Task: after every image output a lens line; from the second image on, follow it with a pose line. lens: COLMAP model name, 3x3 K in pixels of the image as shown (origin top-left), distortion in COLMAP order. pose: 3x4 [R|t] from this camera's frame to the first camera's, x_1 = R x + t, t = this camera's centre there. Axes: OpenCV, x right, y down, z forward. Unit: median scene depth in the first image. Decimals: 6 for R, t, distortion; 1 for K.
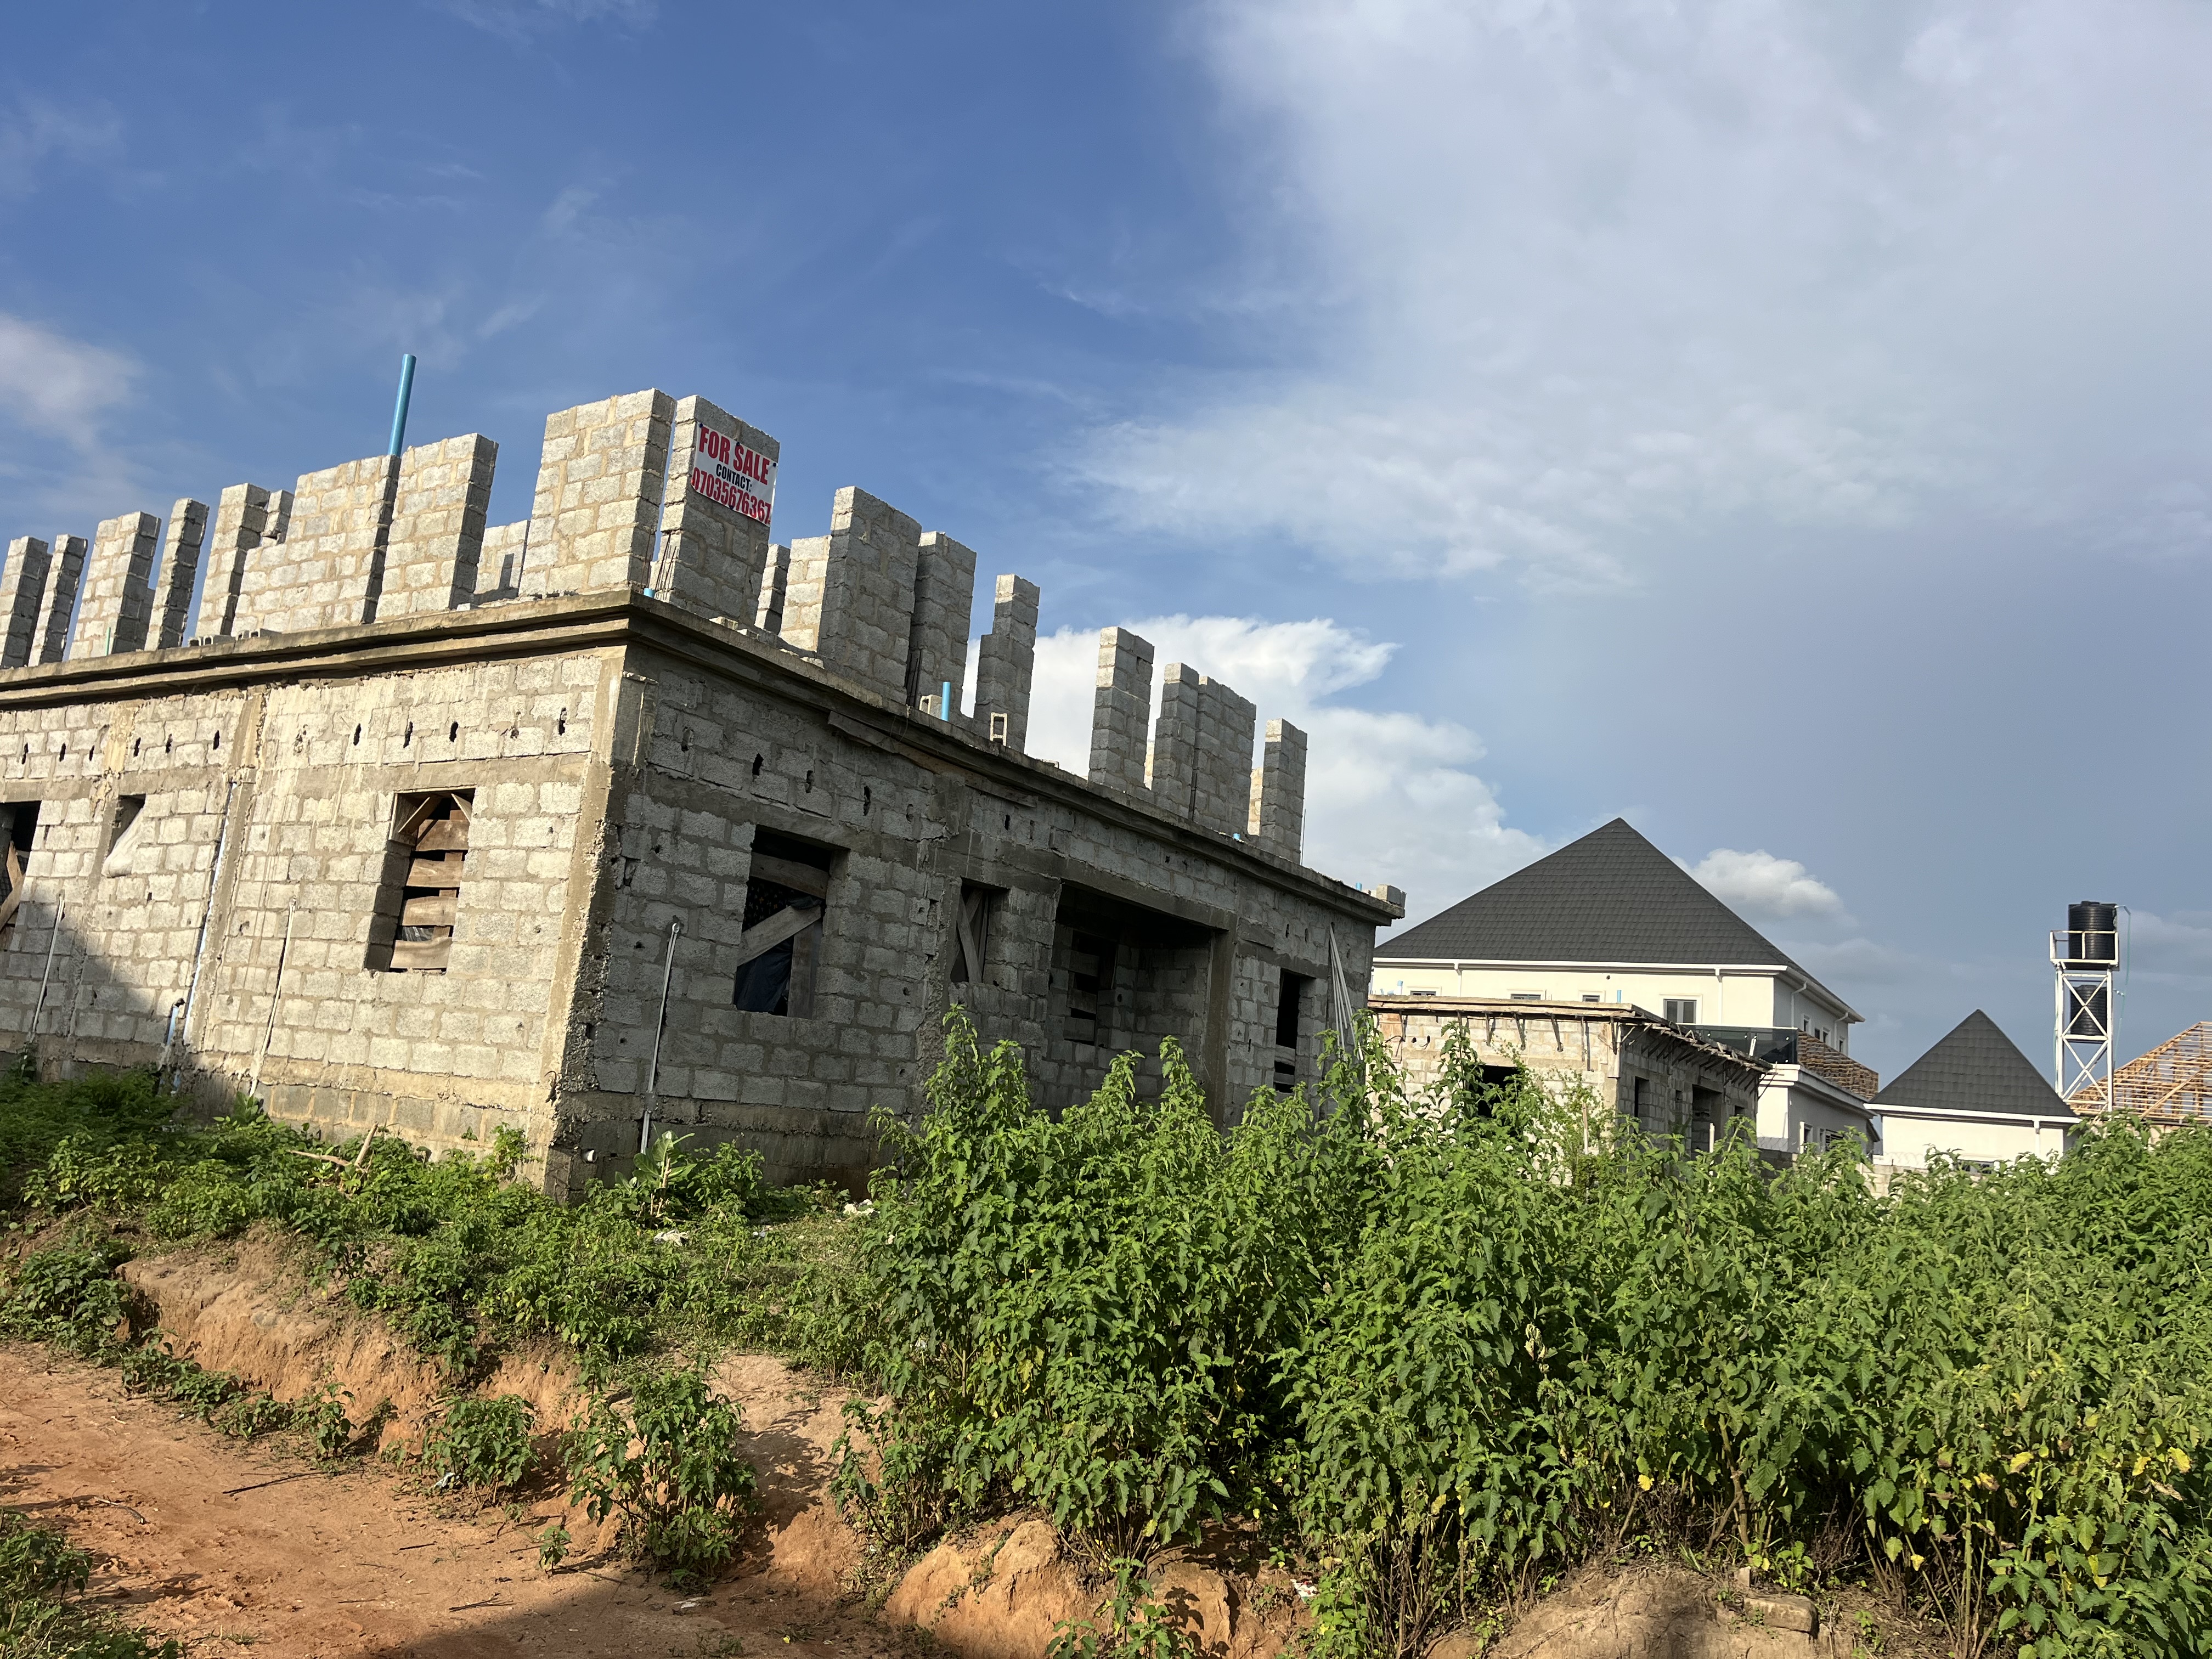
lens RADIAL K [[1693.2, 0, 1108.5], [0, 1693.2, 849.6], [0, 0, 1]] dist [0.056293, -0.049720]
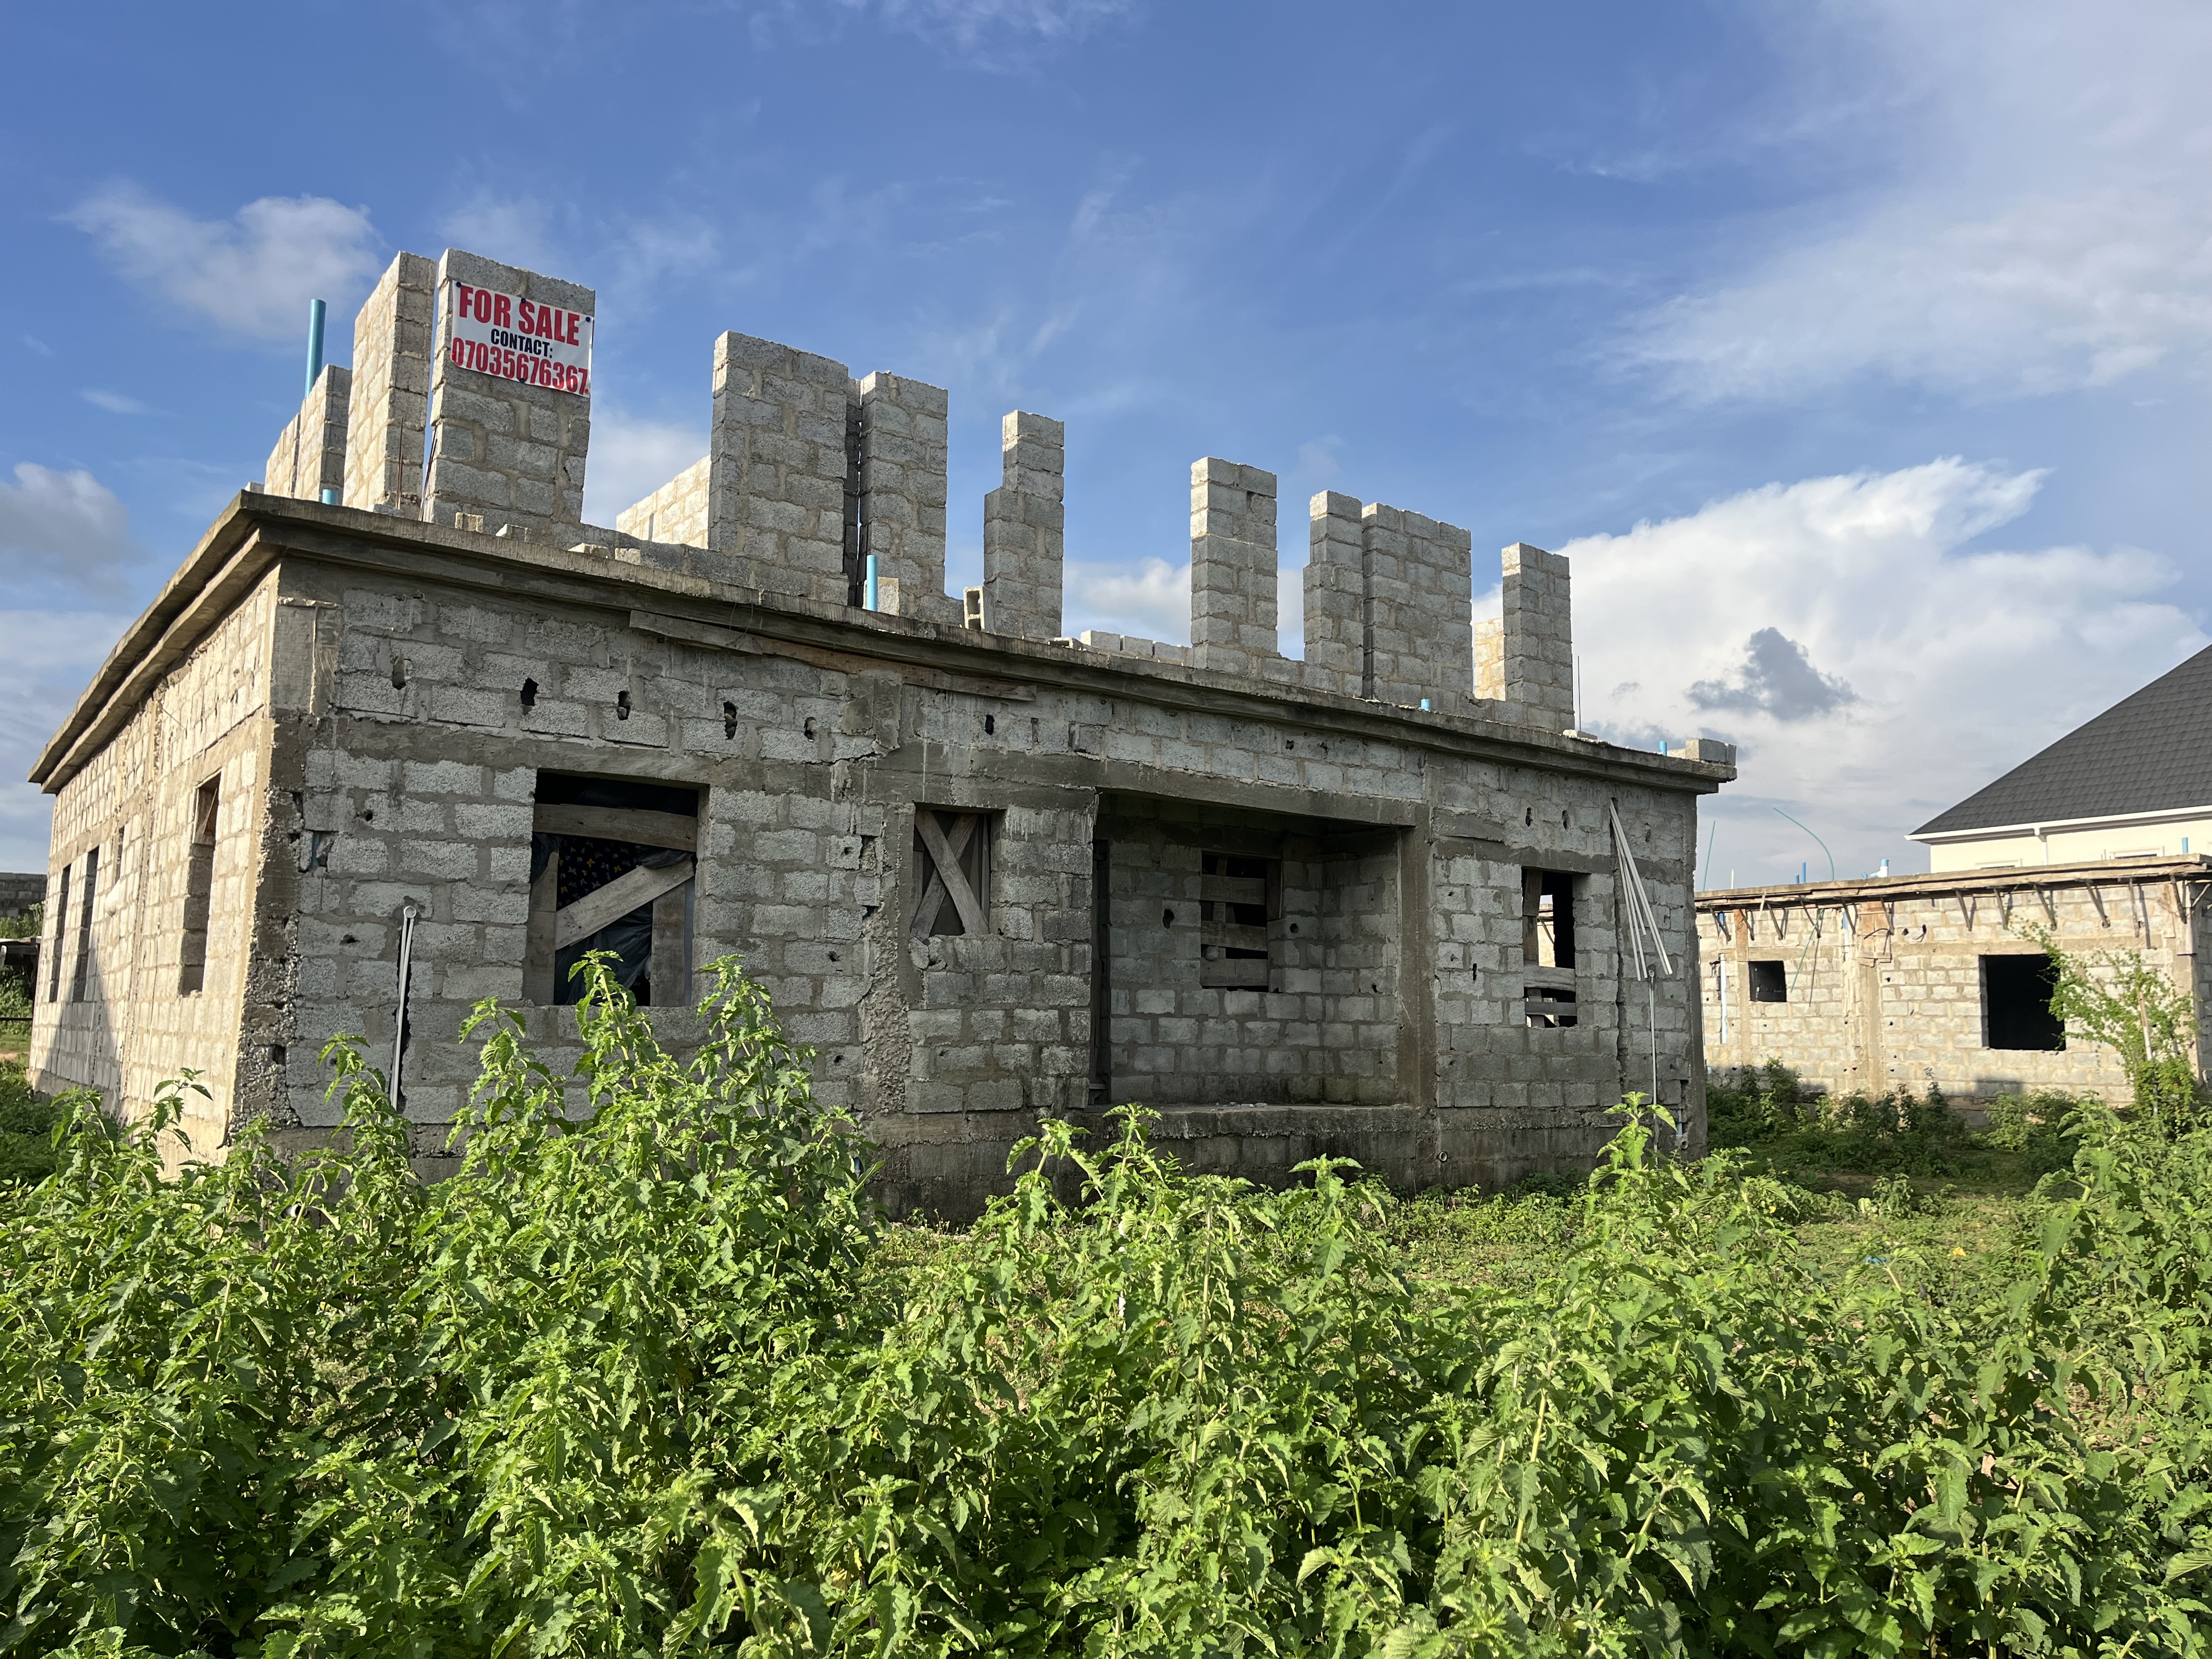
lens RADIAL K [[1693.2, 0, 1120.1], [0, 1693.2, 829.0], [0, 0, 1]] dist [0.056293, -0.049720]
pose [[0.932936, -0.122020, -0.338734, 0.201983], [0.129546, 0.991573, -0.000393, 0.031703], [0.335928, -0.043515, 0.940882, 0.230900]]
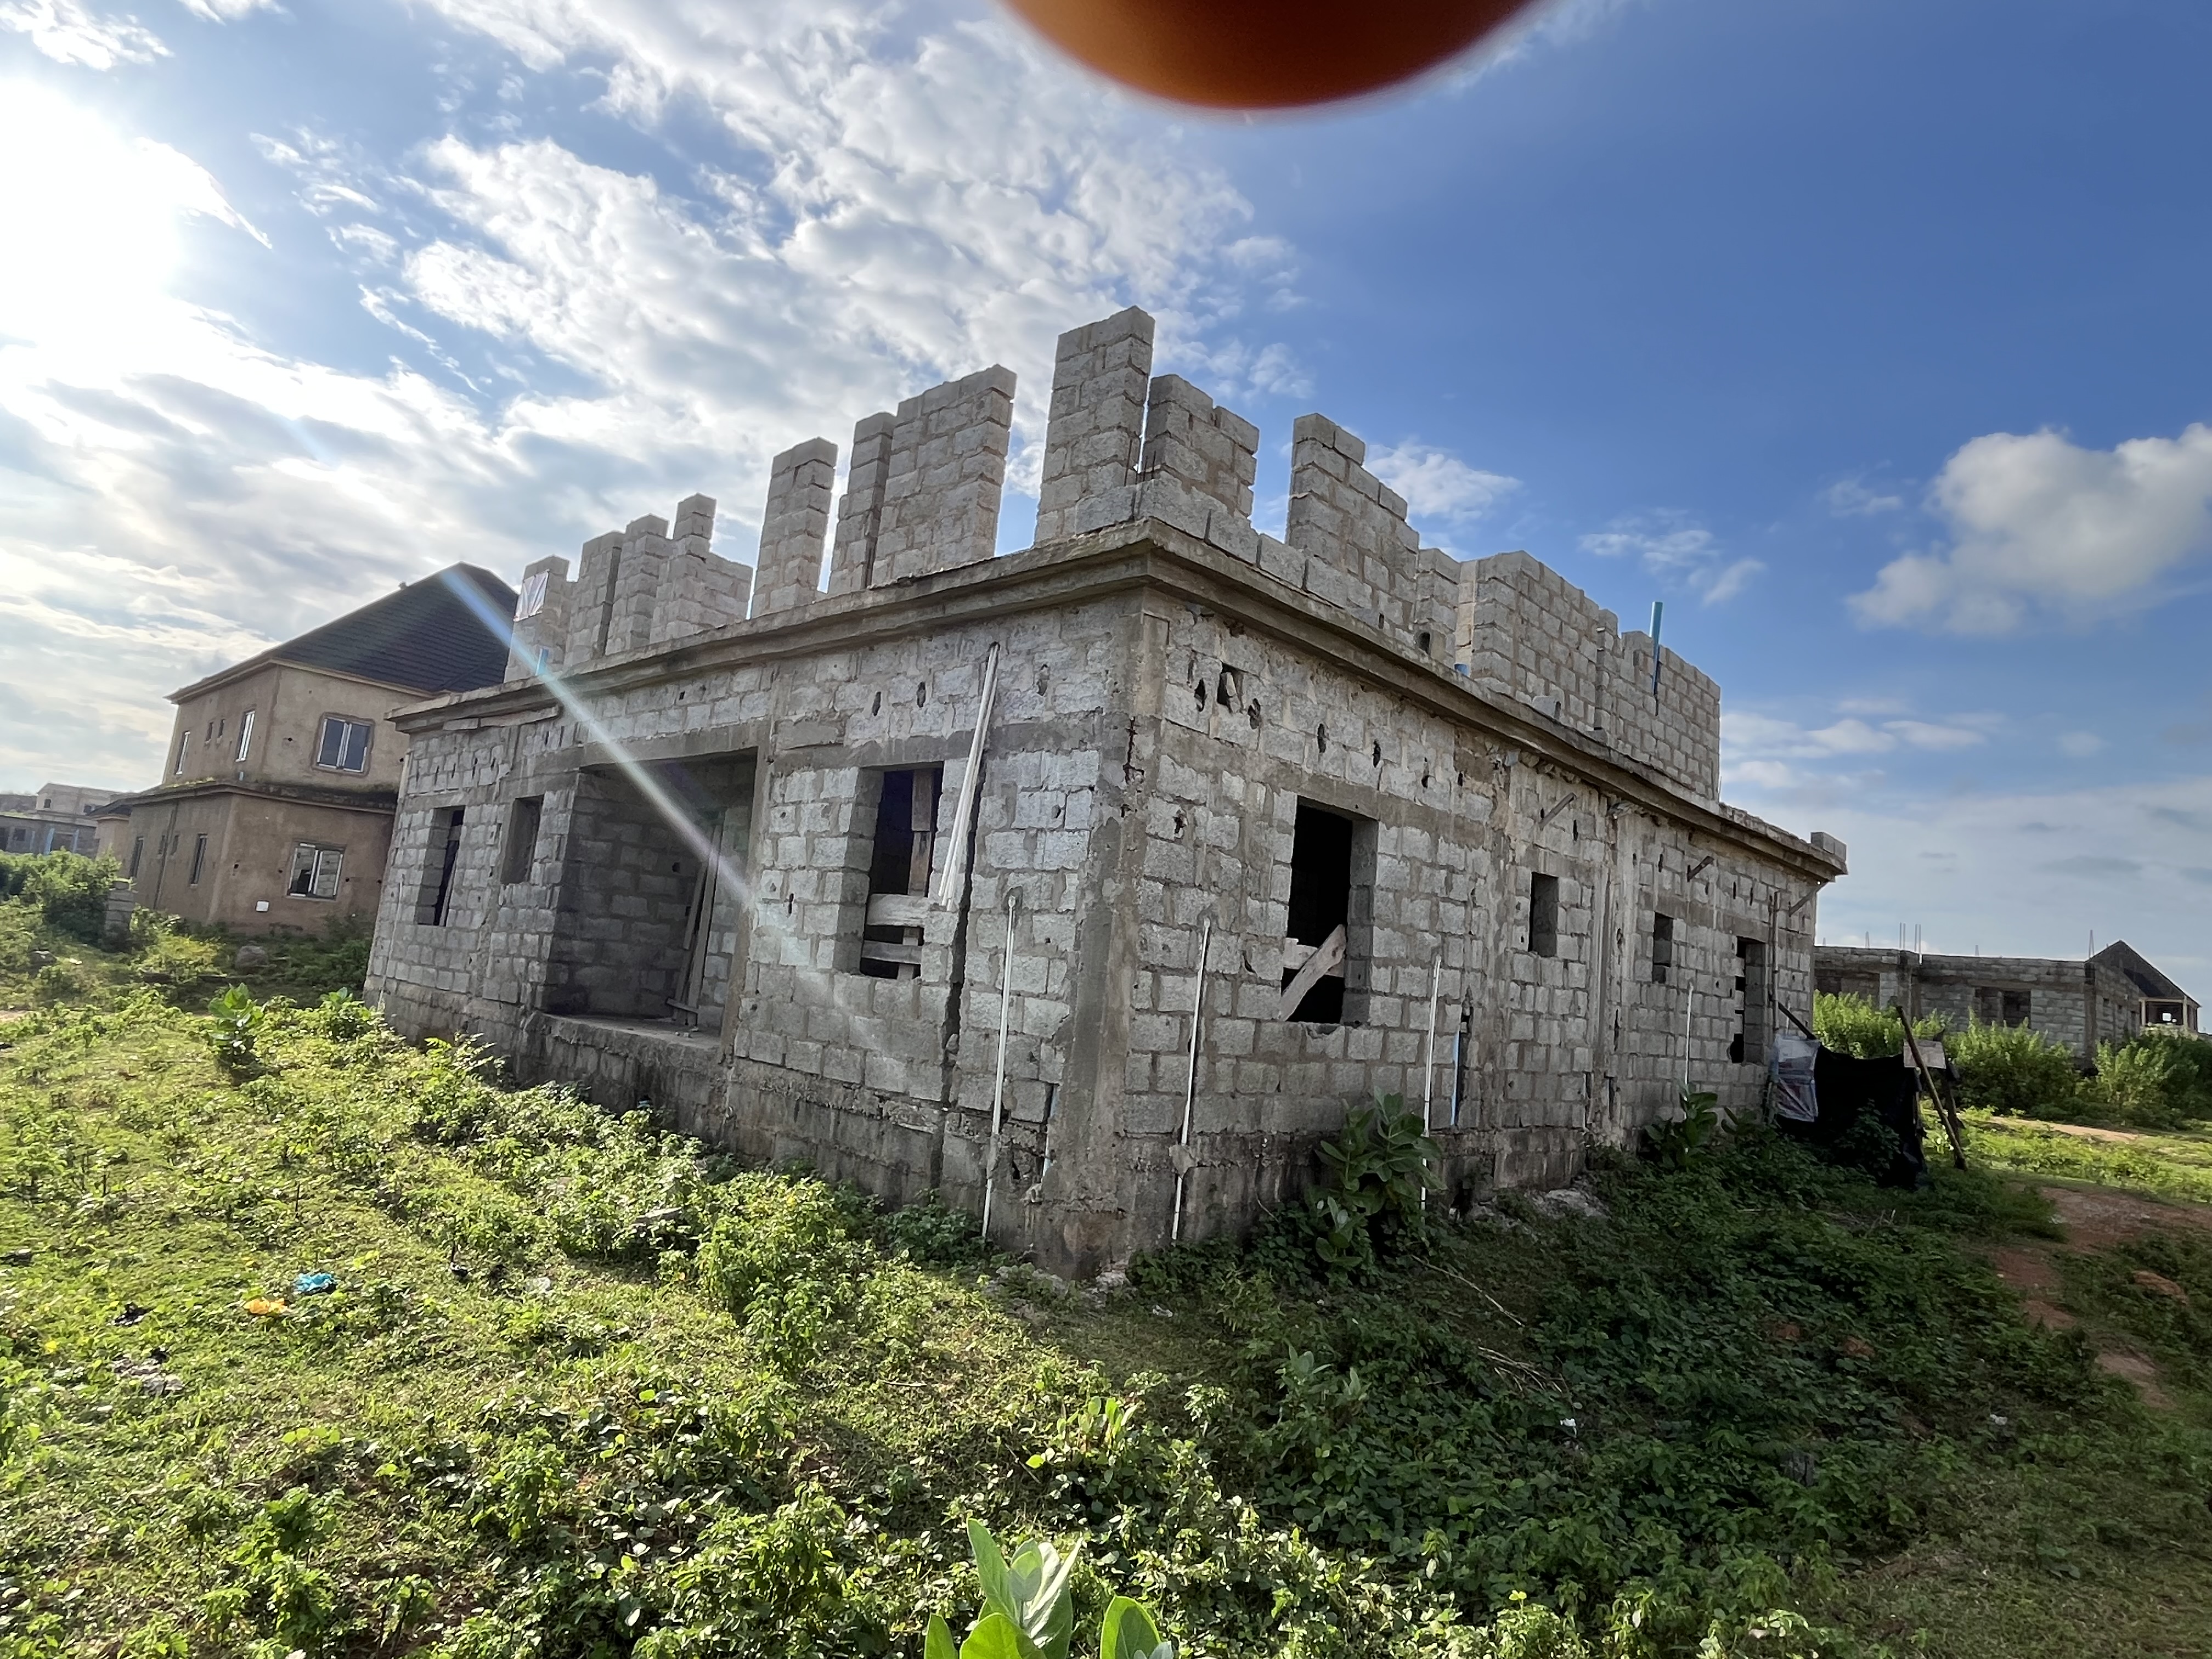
lens RADIAL K [[1234.0, 0, 1117.6], [0, 1234.0, 819.9], [0, 0, 1]] dist [-0.000380, -0.000055]
pose [[-0.194098, -0.229105, -0.953854, 0.513038], [0.051227, 0.968652, -0.243083, 0.205625], [0.979644, -0.096045, -0.176277, 1.210659]]
